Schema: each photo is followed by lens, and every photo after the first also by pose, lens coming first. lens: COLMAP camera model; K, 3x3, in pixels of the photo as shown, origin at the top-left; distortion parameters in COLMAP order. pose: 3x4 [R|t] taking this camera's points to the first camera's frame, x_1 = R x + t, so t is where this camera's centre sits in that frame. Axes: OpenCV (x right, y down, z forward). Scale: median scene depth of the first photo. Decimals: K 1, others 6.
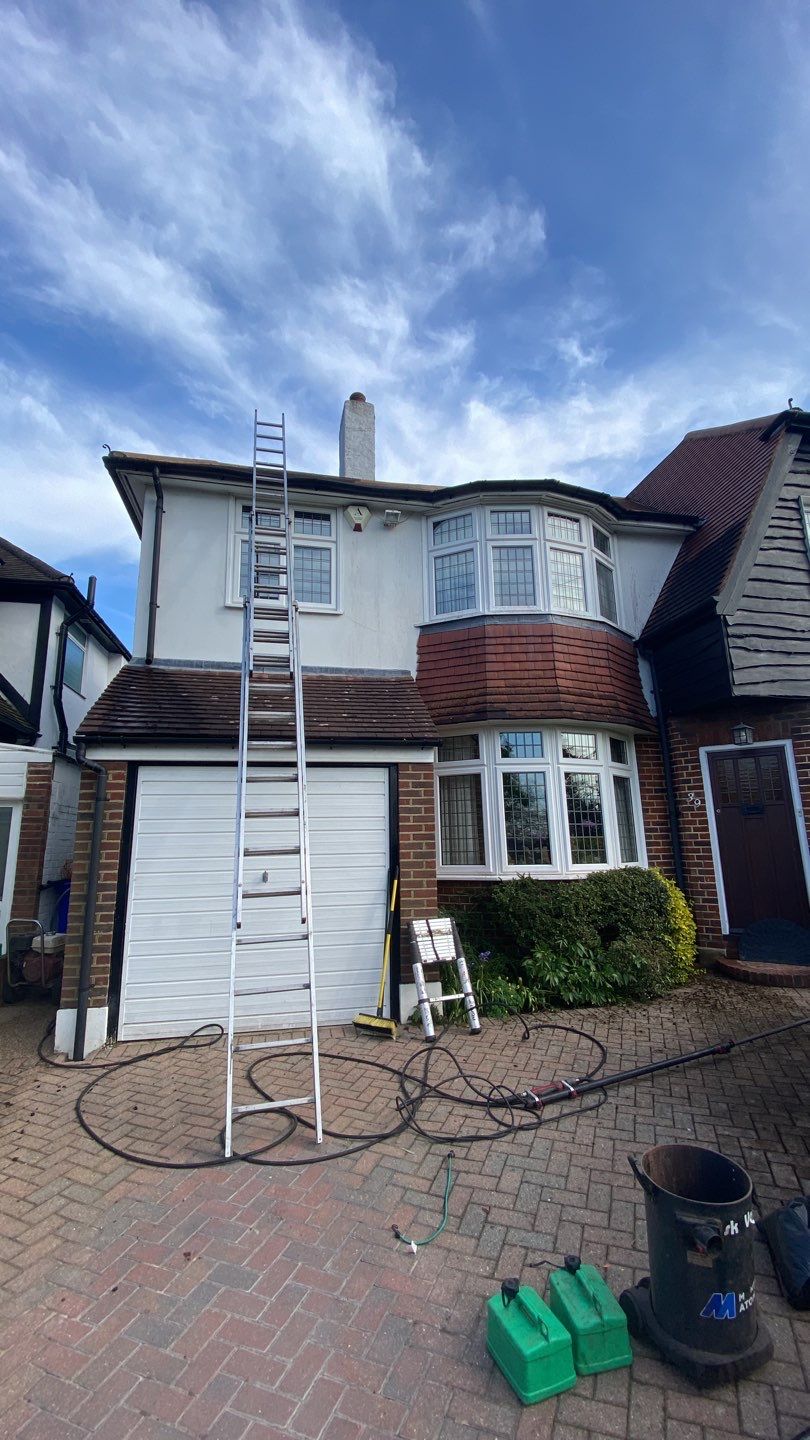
lens RADIAL K [[600.3, 0, 399.9], [0, 600.3, 713.3], [0, 0, 1]] dist [0.016649, -0.000671]
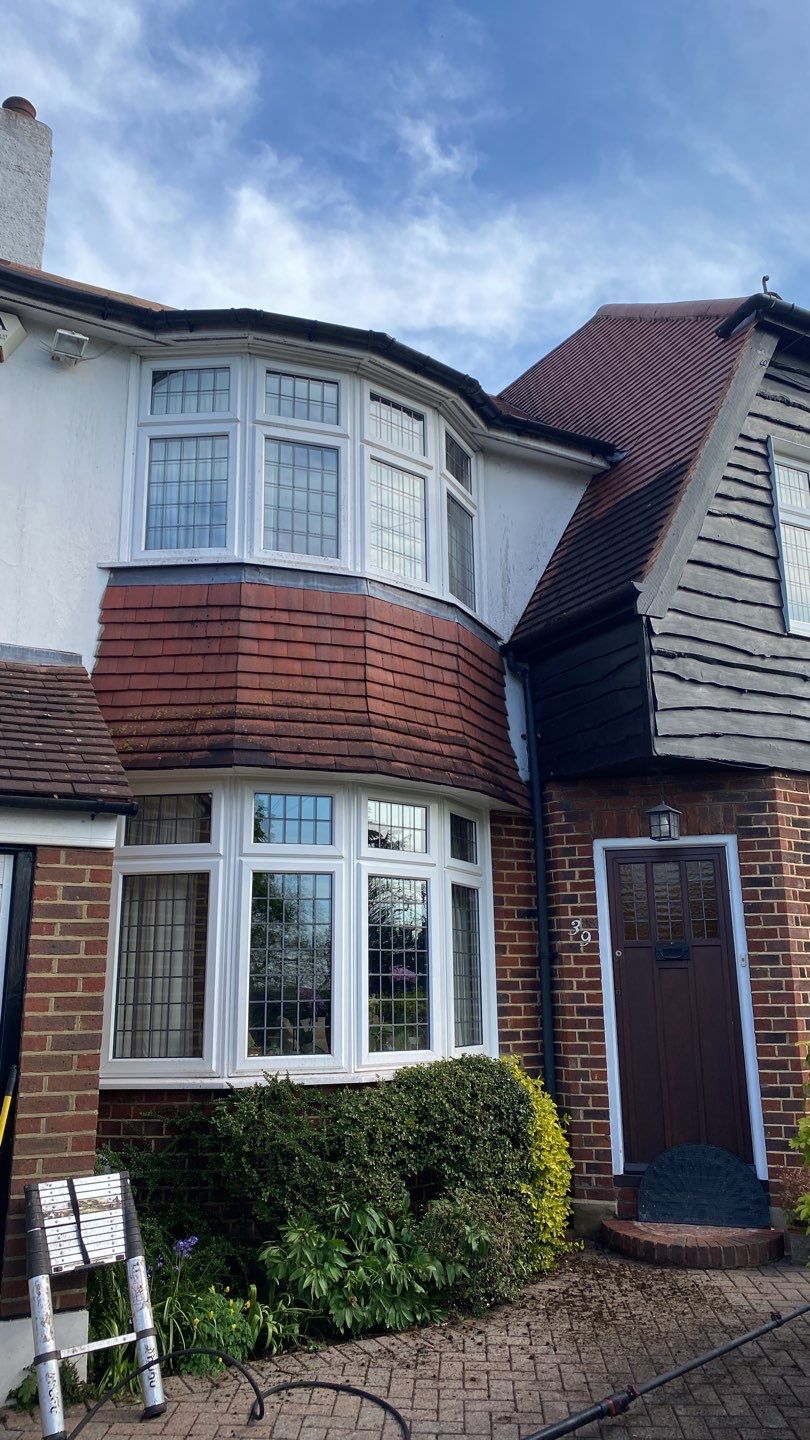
lens RADIAL K [[1071.6, 0, 396.2], [0, 1071.6, 708.0], [0, 0, 1]] dist [0.032414, -0.047441]
pose [[0.951759, 0.086028, 0.294542, 0.006674], [-0.073751, 0.995891, -0.052559, -0.001059], [-0.297853, 0.028300, 0.954192, 0.086364]]
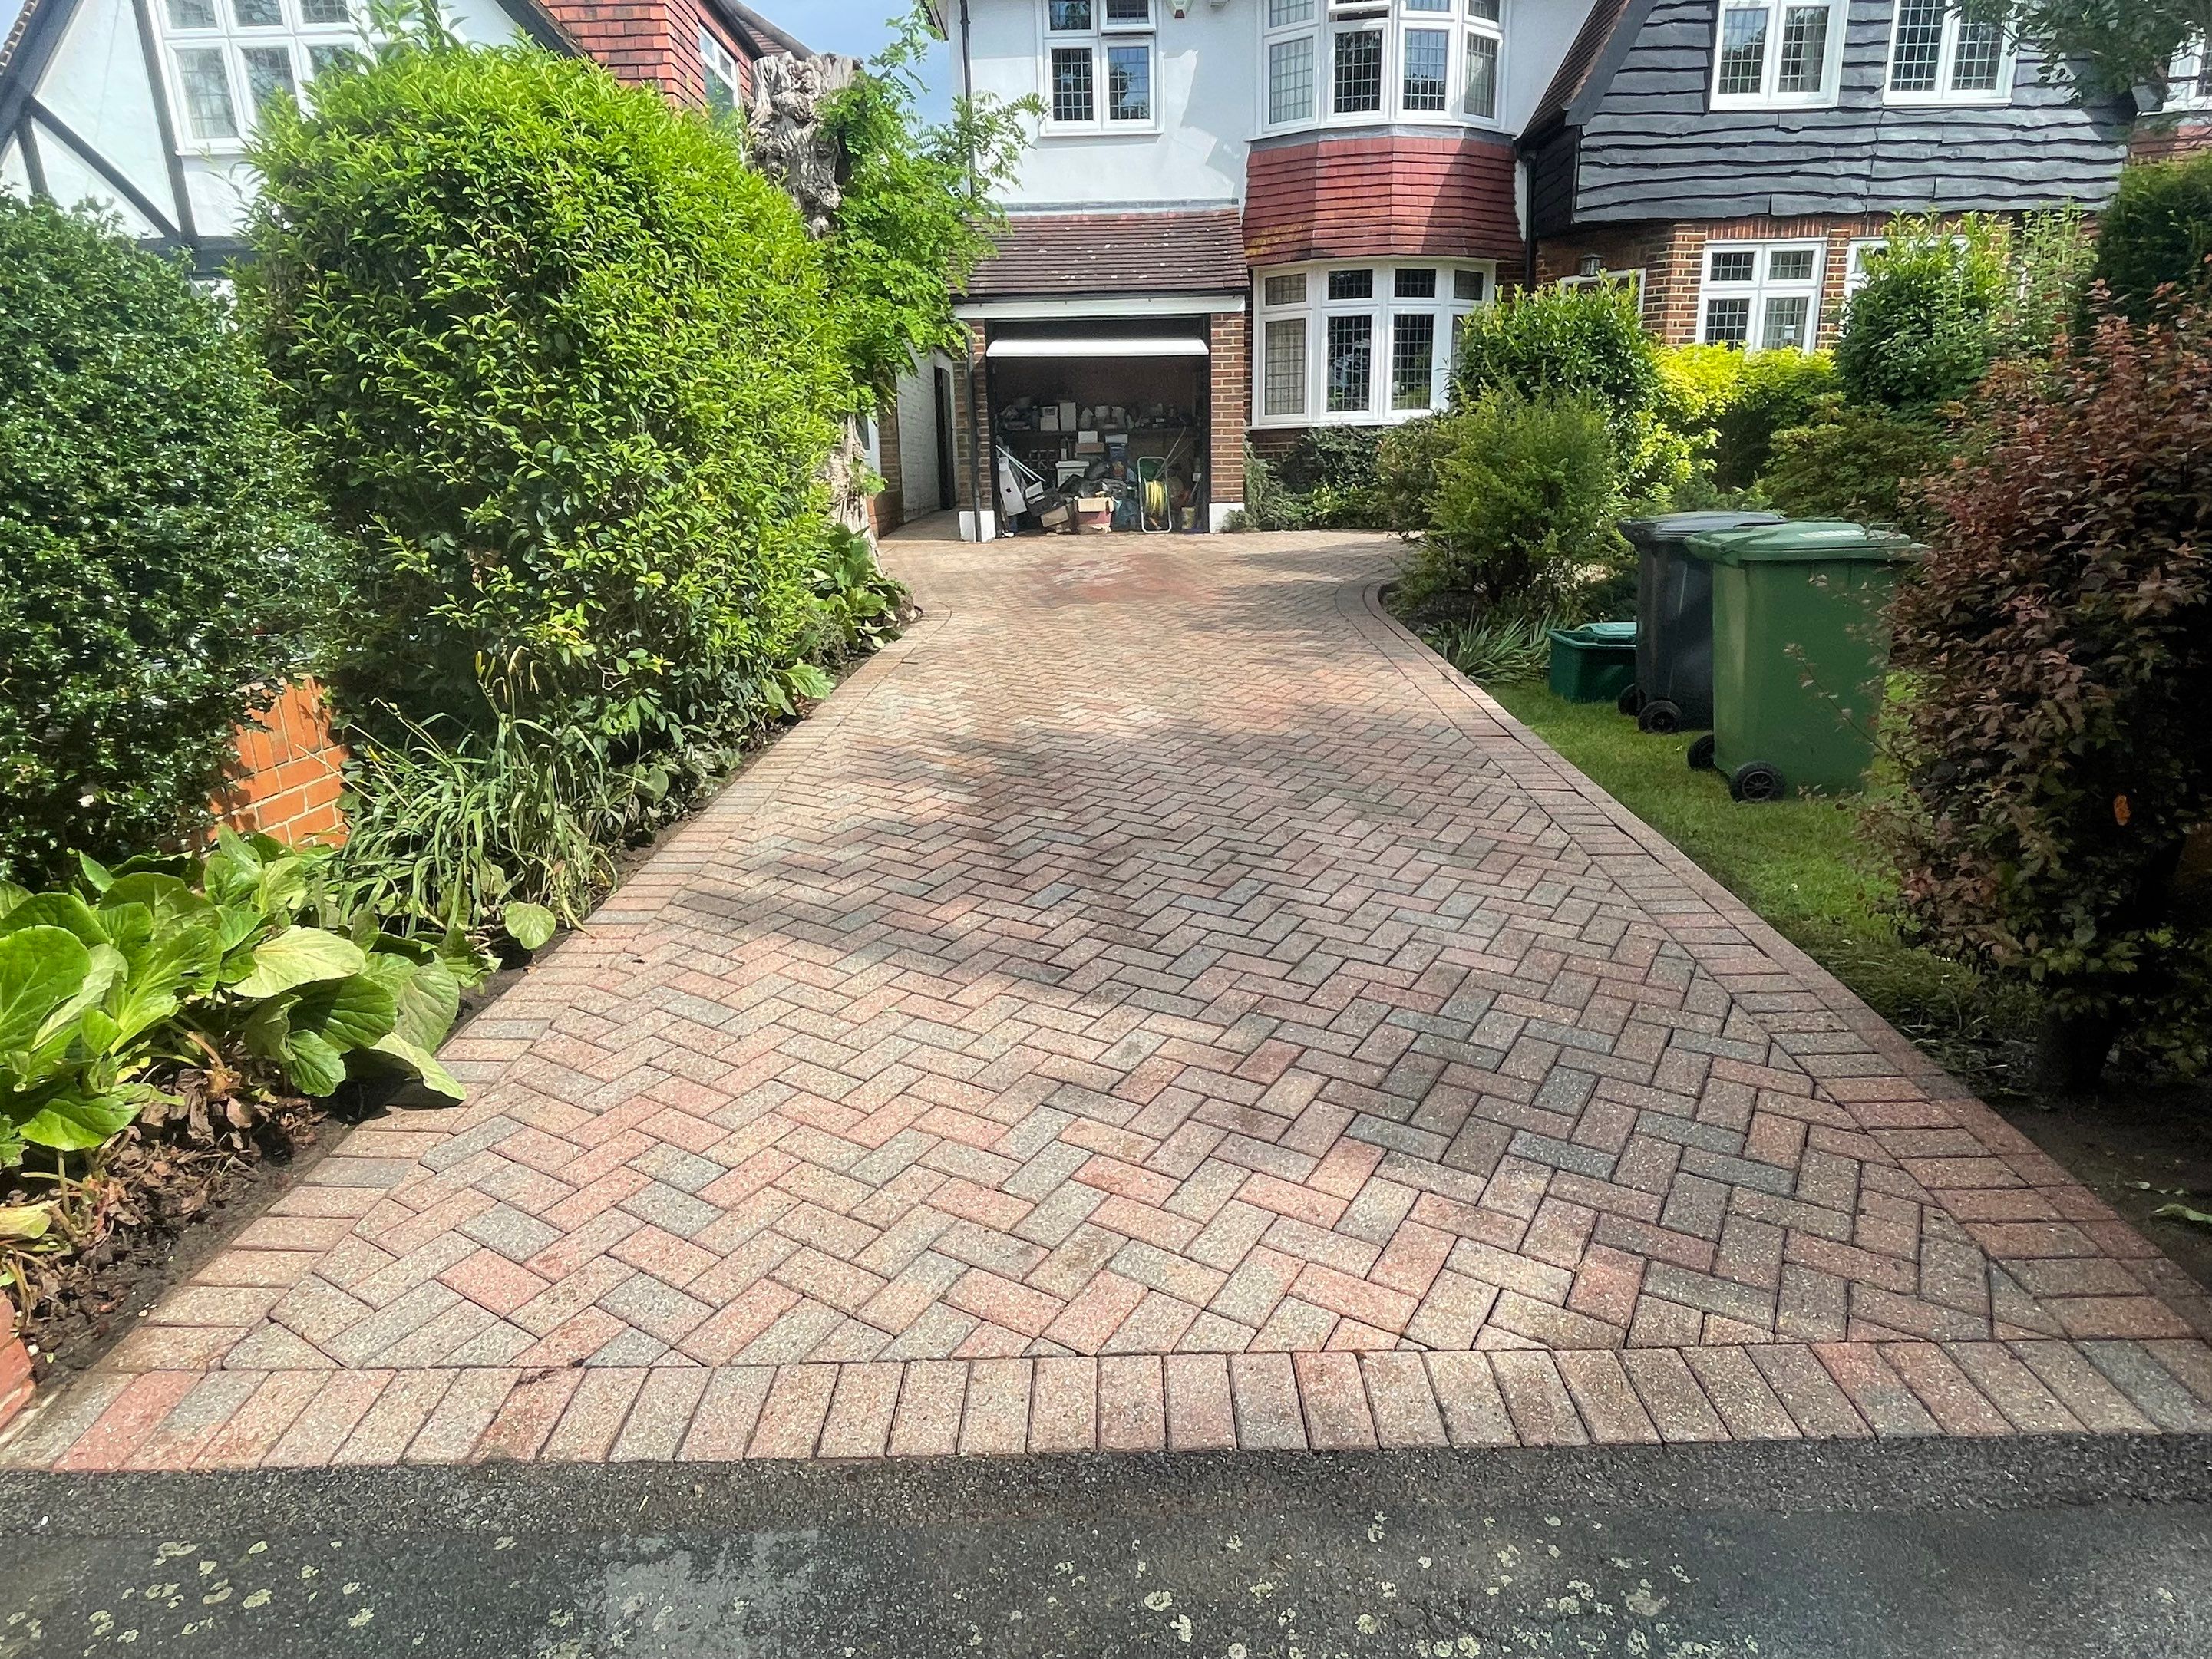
lens RADIAL K [[1301.1, 0, 1118.3], [0, 1301.1, 831.3], [0, 0, 1]] dist [0.016320, -0.005378]
pose [[0.983942, 0.044329, -0.172896, 0.236250], [0.043315, 0.880410, 0.472231, -0.178653], [0.173153, -0.472137, 0.864352, -1.280159]]
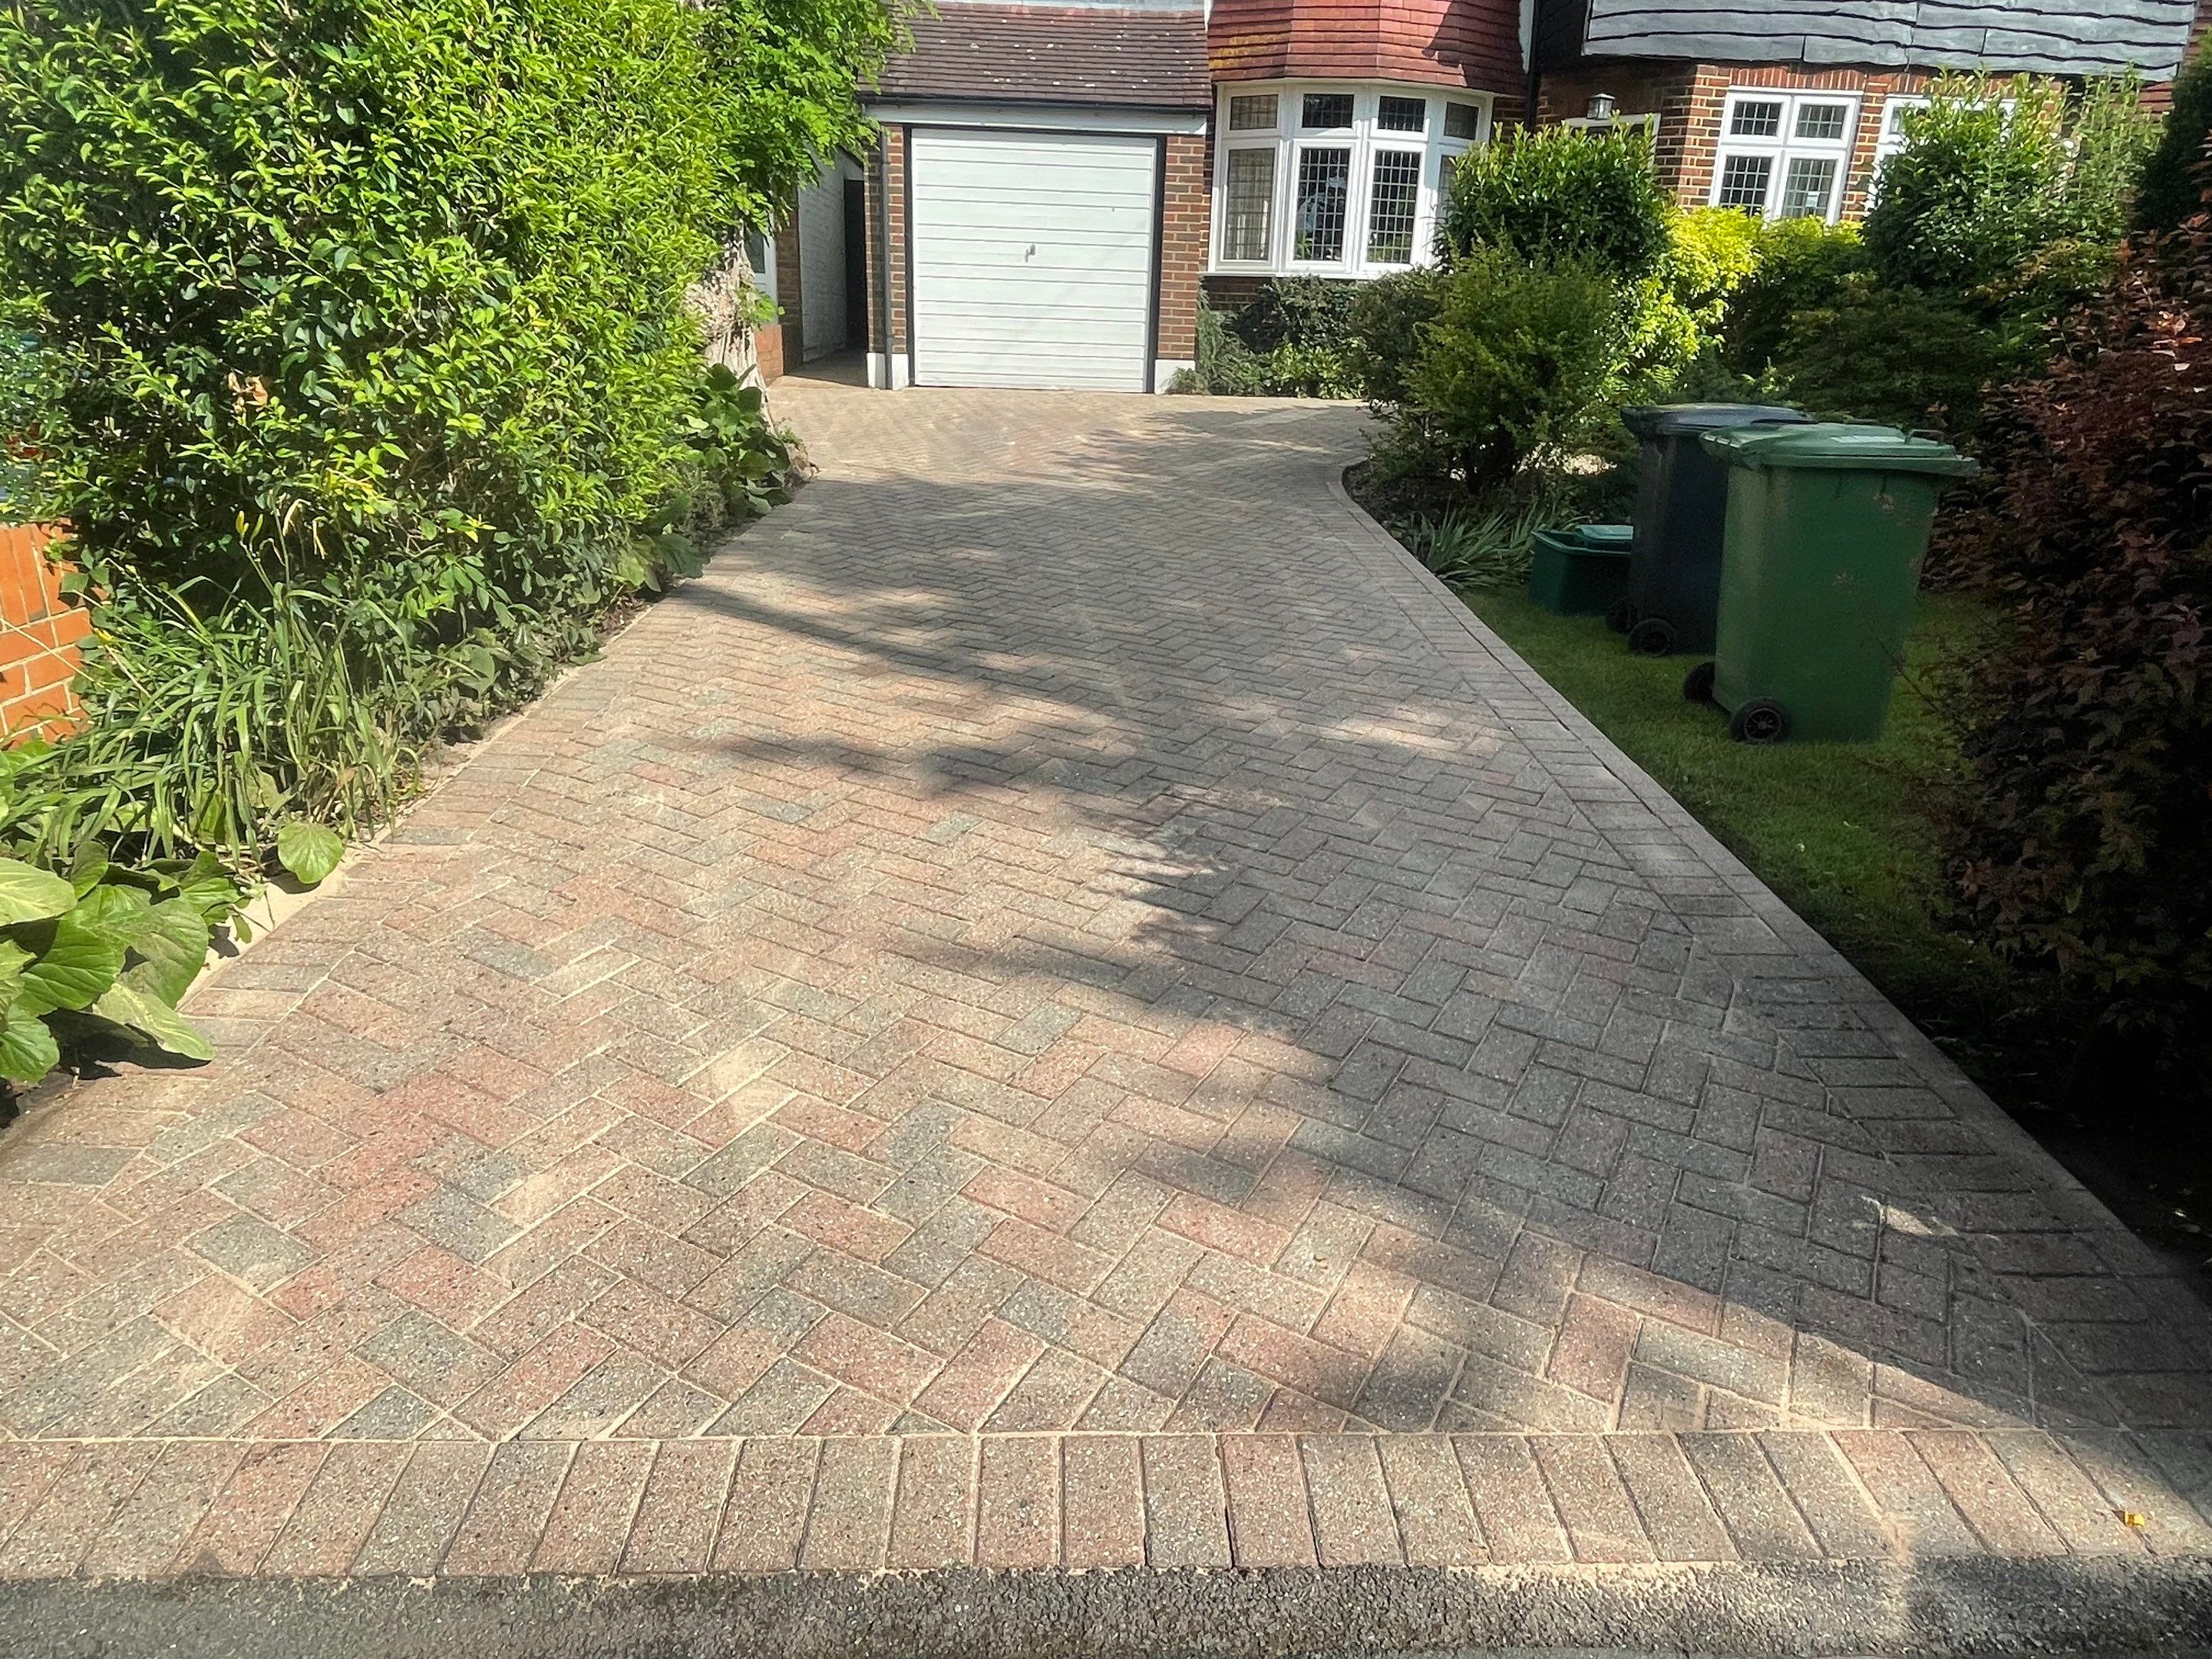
lens RADIAL K [[1409.5, 0, 1107.7], [0, 1409.5, 837.6], [0, 0, 1]] dist [0.004992, -0.000390]
pose [[0.988446, 0.095622, -0.117605, 0.227056], [-0.016183, 0.838035, 0.545377, -0.166229], [0.150707, -0.537172, 0.829900, -1.220469]]
